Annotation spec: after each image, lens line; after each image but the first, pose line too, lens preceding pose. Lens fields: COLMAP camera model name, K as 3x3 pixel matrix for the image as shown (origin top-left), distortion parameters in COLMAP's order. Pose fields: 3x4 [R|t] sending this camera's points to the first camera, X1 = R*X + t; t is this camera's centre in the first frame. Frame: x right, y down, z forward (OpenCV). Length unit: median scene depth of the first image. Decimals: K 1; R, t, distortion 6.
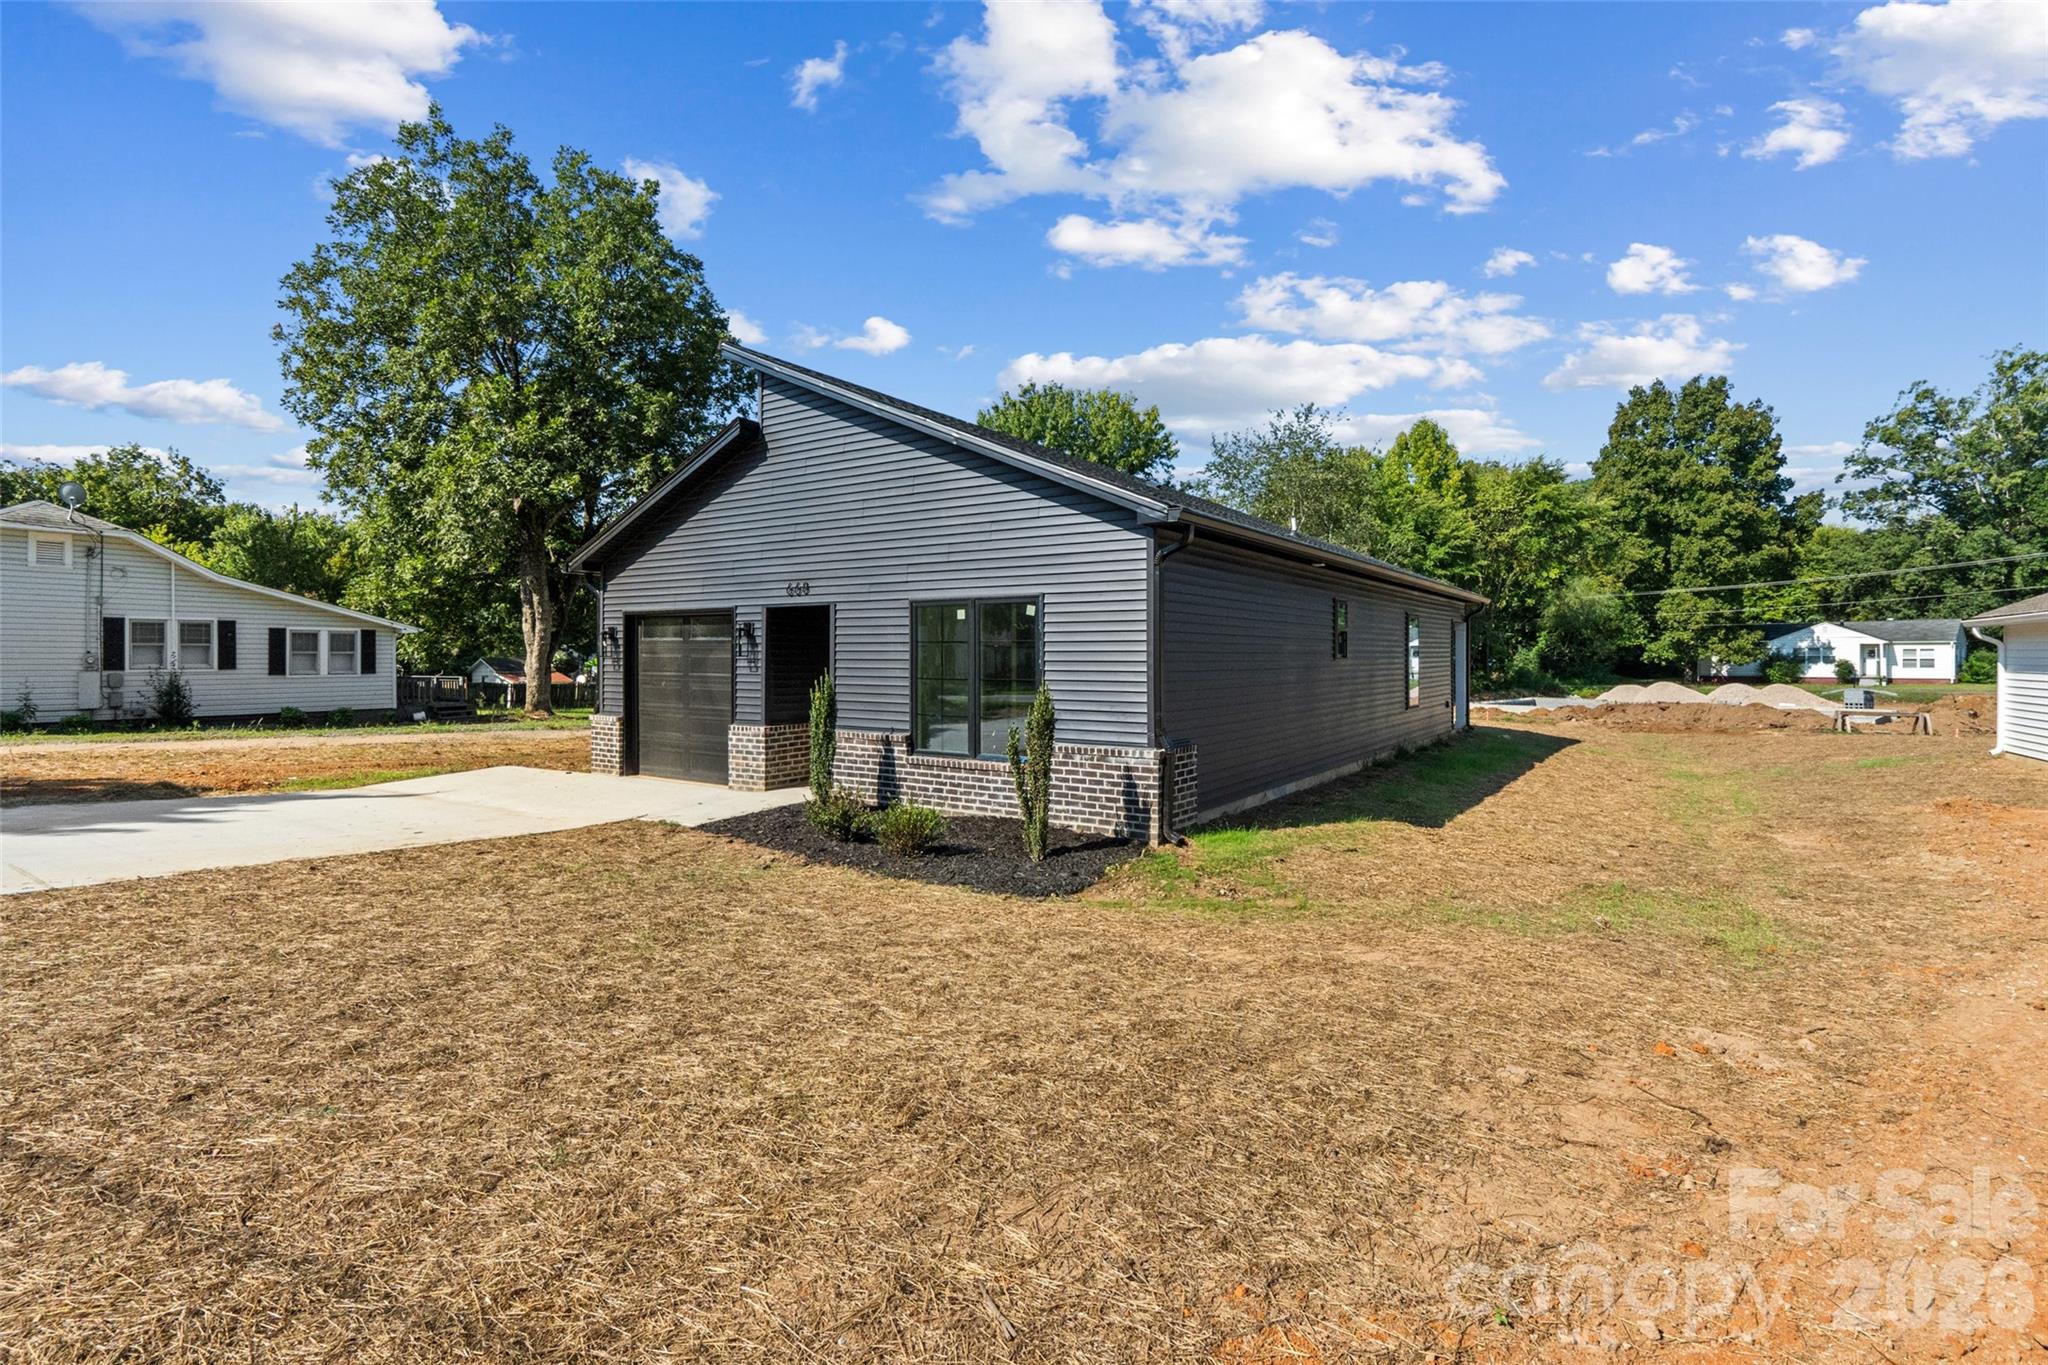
lens RADIAL K [[954.3, 0, 1020.9], [0, 954.3, 678.2], [0, 0, 1]] dist [-0.008736, 0.001256]
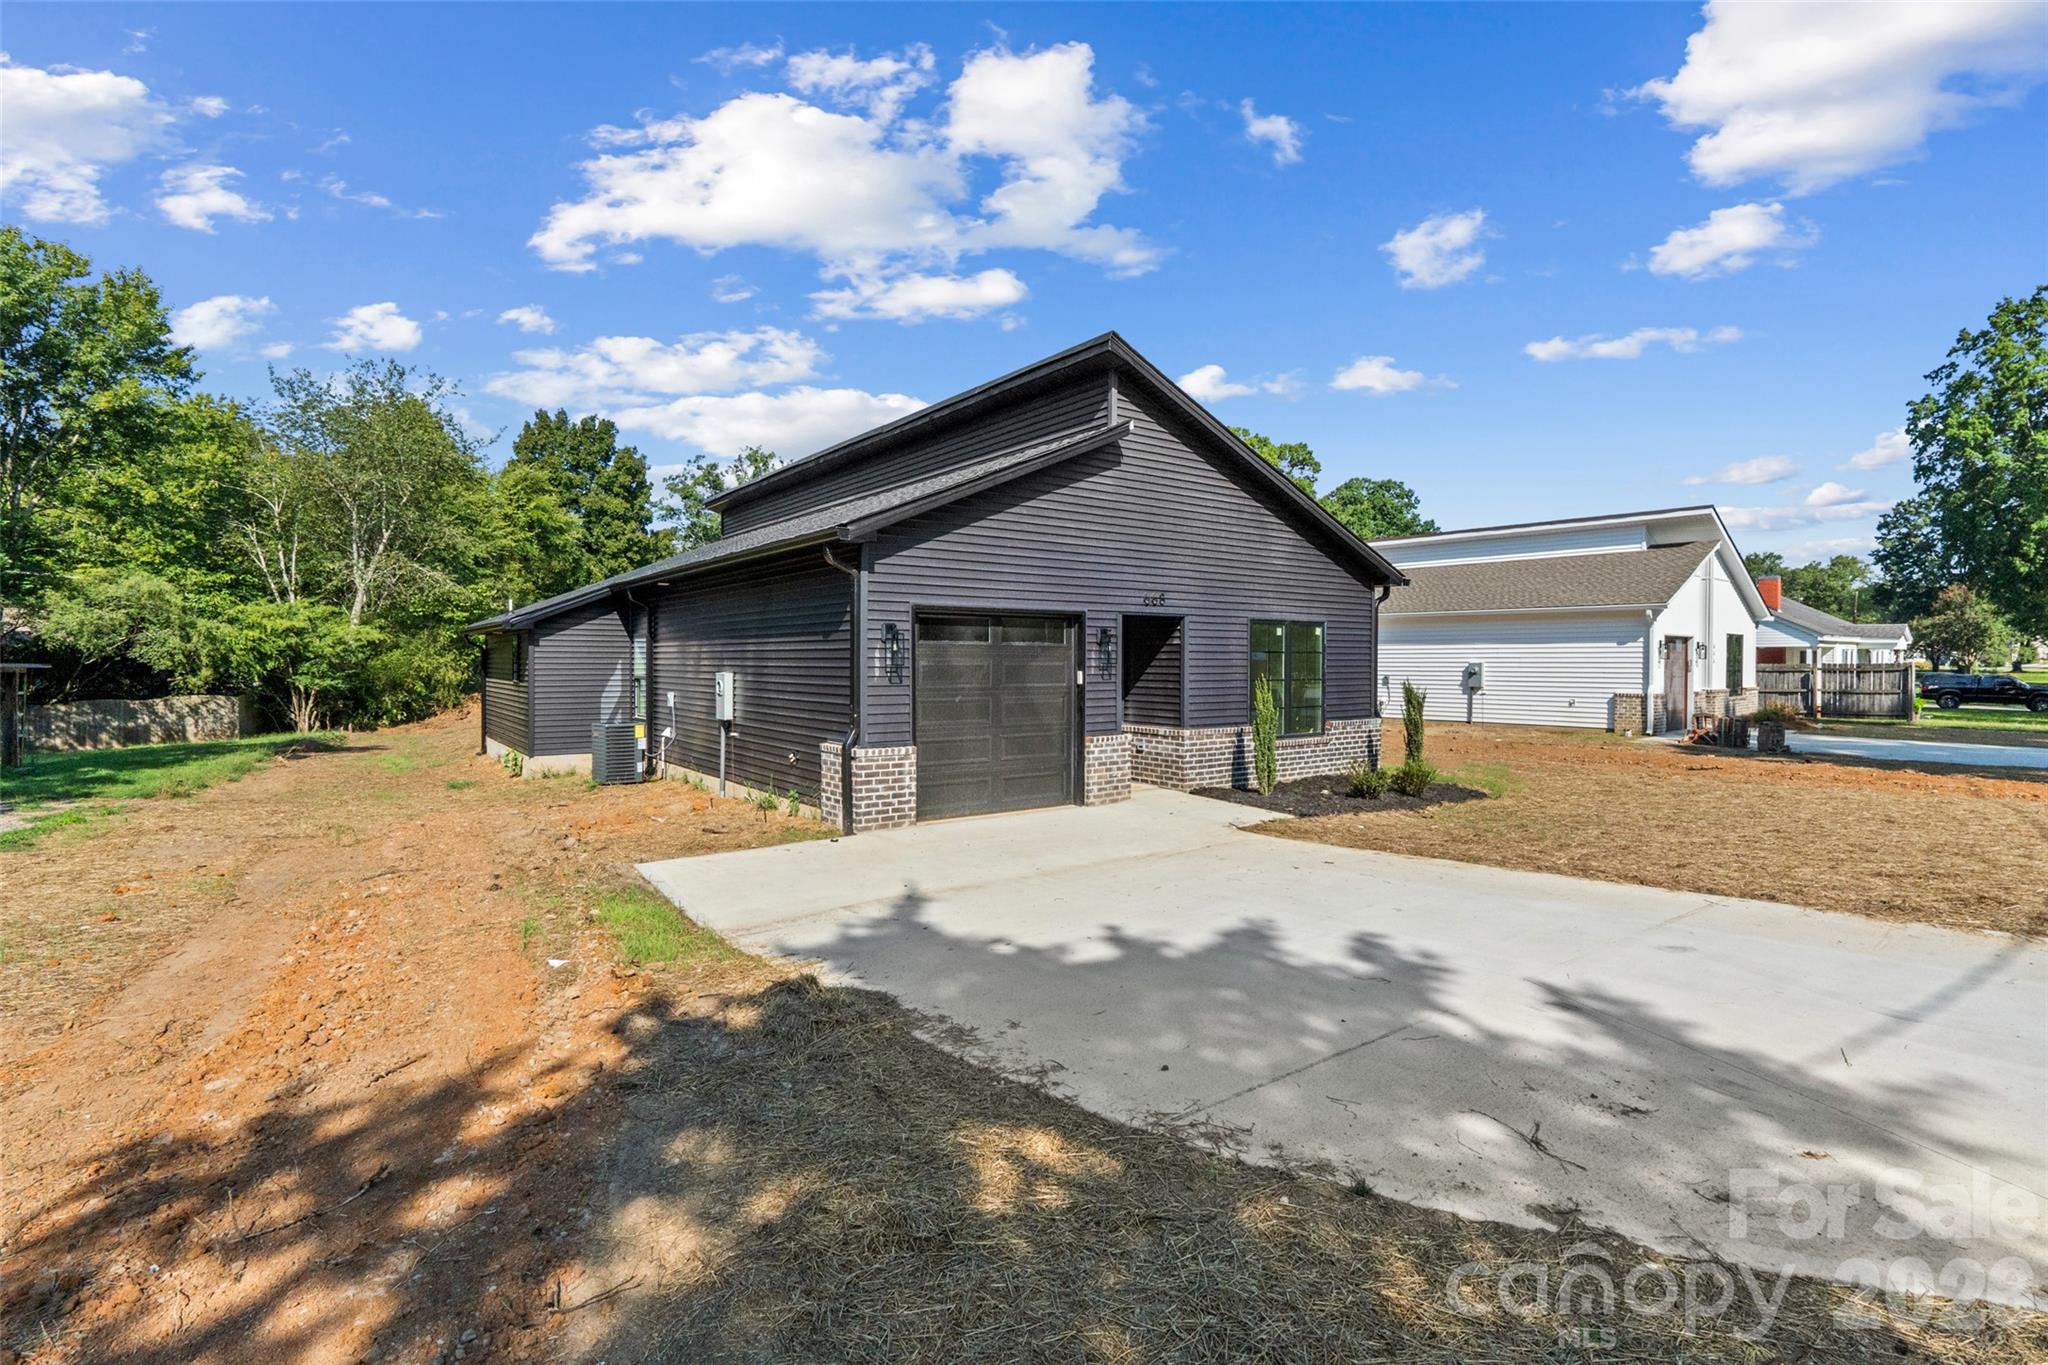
lens RADIAL K [[954.3, 0, 1026.7], [0, 954.3, 681.8], [0, 0, 1]] dist [-0.008736, 0.001256]
pose [[0.350869, -0.022163, 0.936162, -1.116346], [0.022034, 0.999638, 0.015407, -0.019418], [-0.936165, 0.015221, 0.351230, 0.675453]]
